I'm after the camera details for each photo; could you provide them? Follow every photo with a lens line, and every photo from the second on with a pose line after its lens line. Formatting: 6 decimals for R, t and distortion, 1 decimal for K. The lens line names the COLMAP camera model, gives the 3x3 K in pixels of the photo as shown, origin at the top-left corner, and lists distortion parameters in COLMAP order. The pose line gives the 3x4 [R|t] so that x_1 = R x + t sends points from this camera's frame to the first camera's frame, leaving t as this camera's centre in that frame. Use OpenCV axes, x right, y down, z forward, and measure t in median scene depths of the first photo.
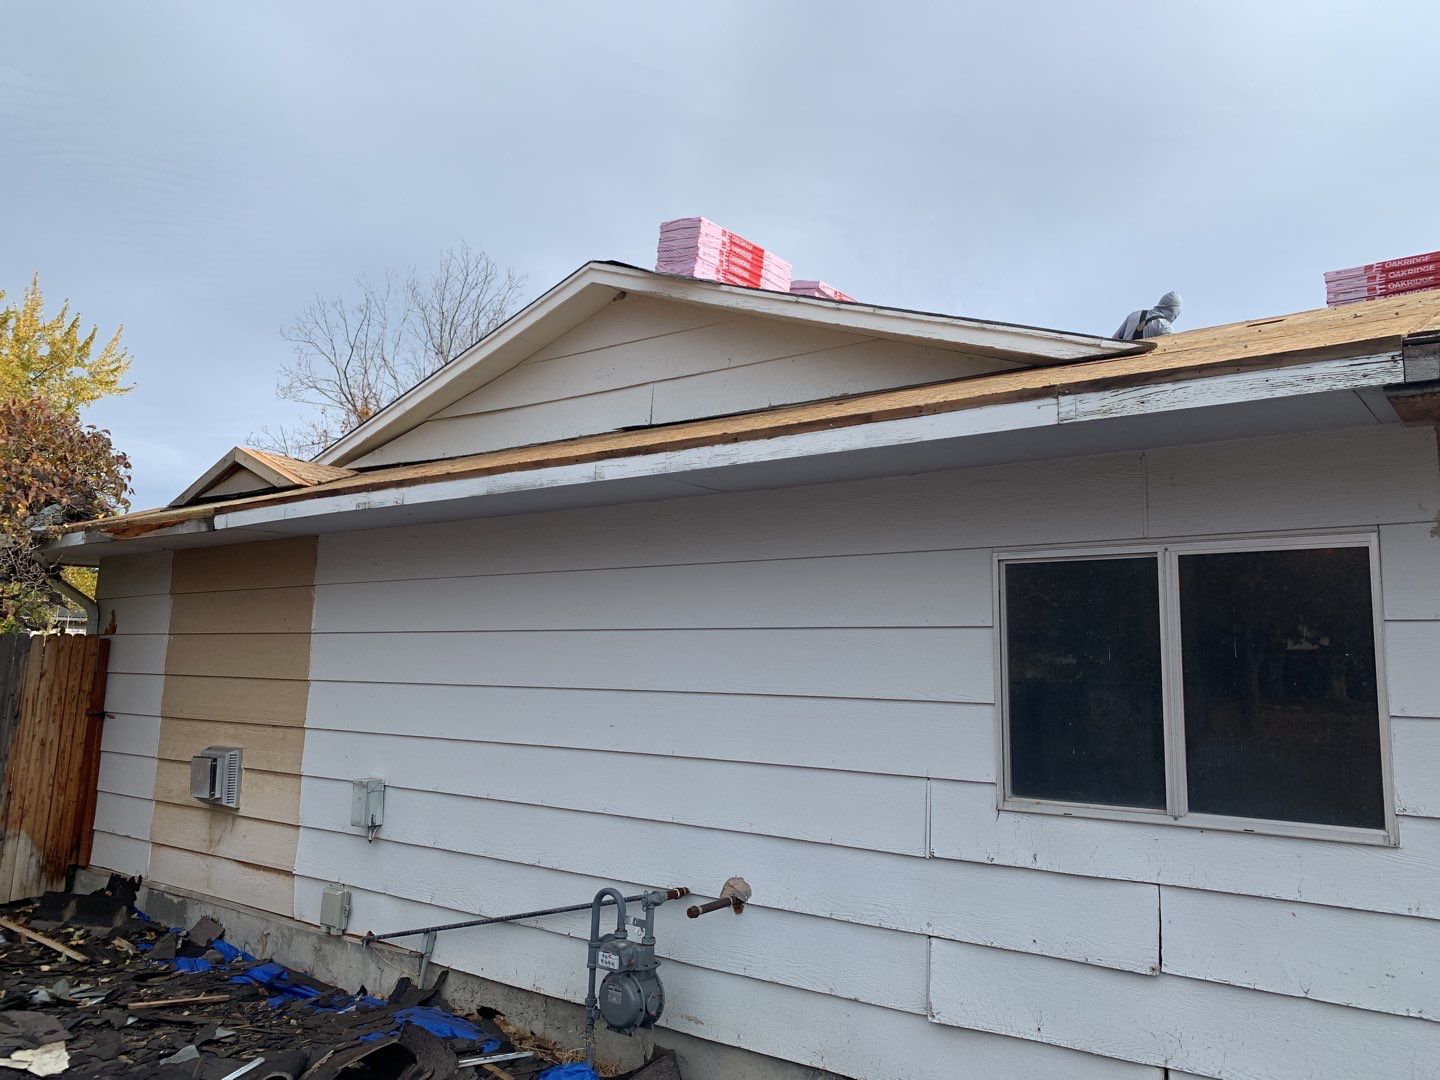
lens RADIAL K [[1088.9, 0, 720.0], [0, 1088.9, 540.0], [0, 0, 1]] dist [0.008334, 0.009924]
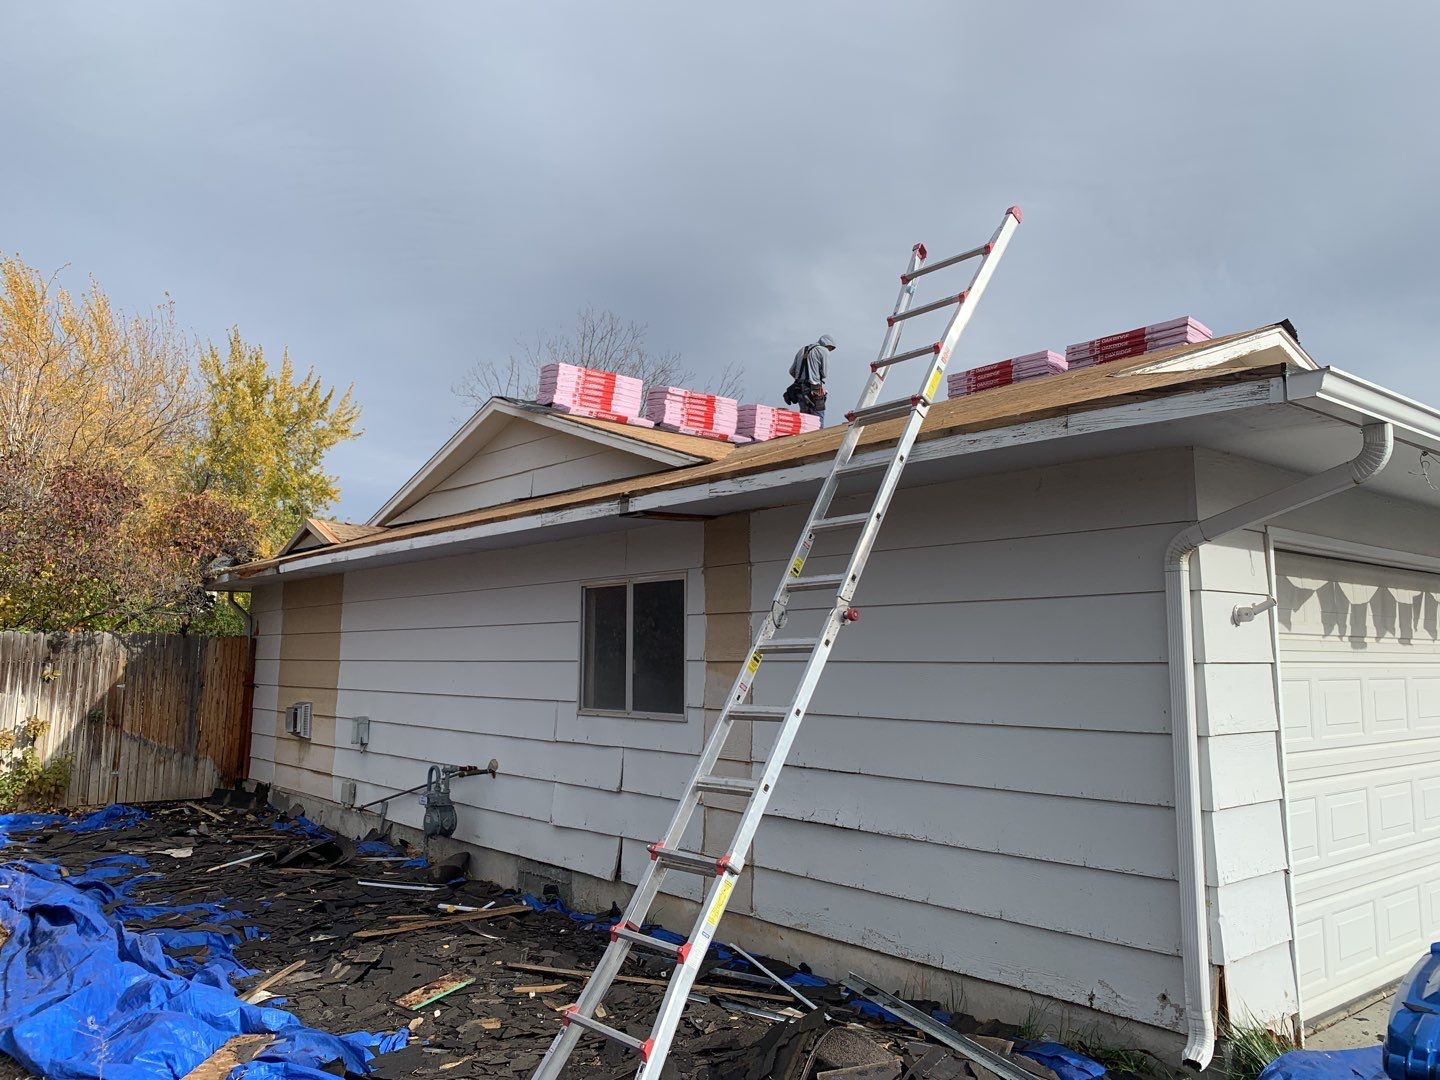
lens RADIAL K [[1102.0, 0, 713.5], [0, 1102.0, 526.9], [0, 0, 1]] dist [0.000232, 0.003559]
pose [[0.973865, -0.039406, -0.223685, 0.554020], [0.037605, 0.999217, -0.012306, -0.032644], [0.223995, 0.003573, 0.974584, -0.507072]]
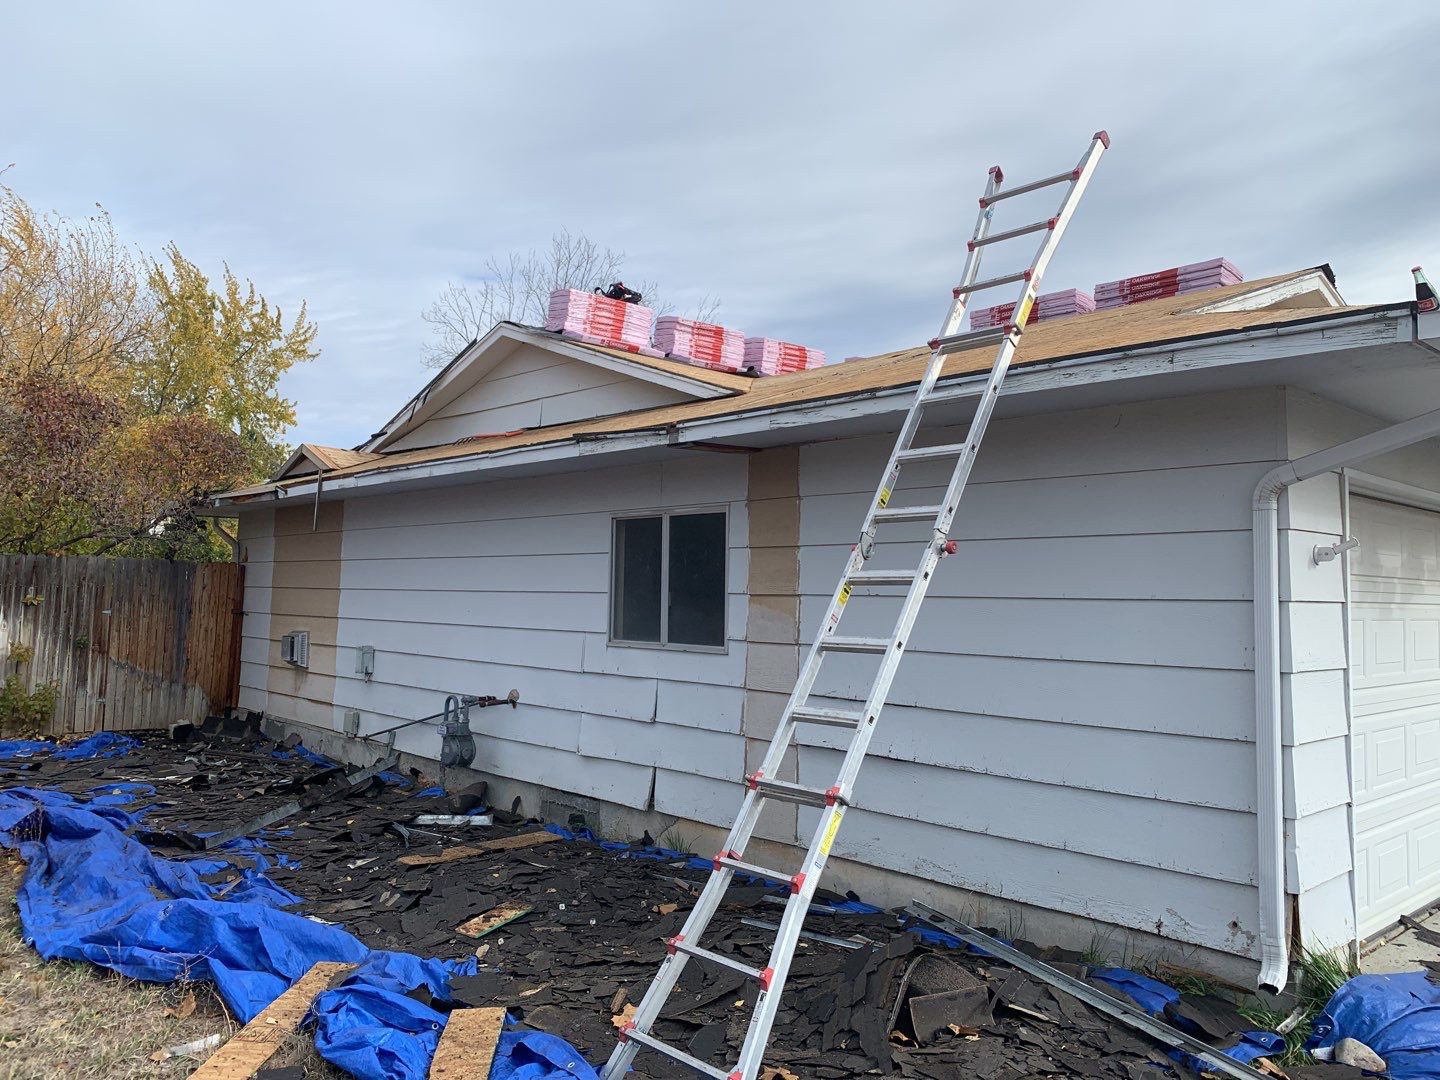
lens RADIAL K [[1096.4, 0, 725.9], [0, 1096.4, 534.2], [0, 0, 1]] dist [0.008759, -0.007798]
pose [[0.984896, -0.007914, -0.172965, 0.469105], [0.017281, 0.998460, 0.052719, -0.029444], [0.172282, -0.054912, 0.983516, -0.505897]]
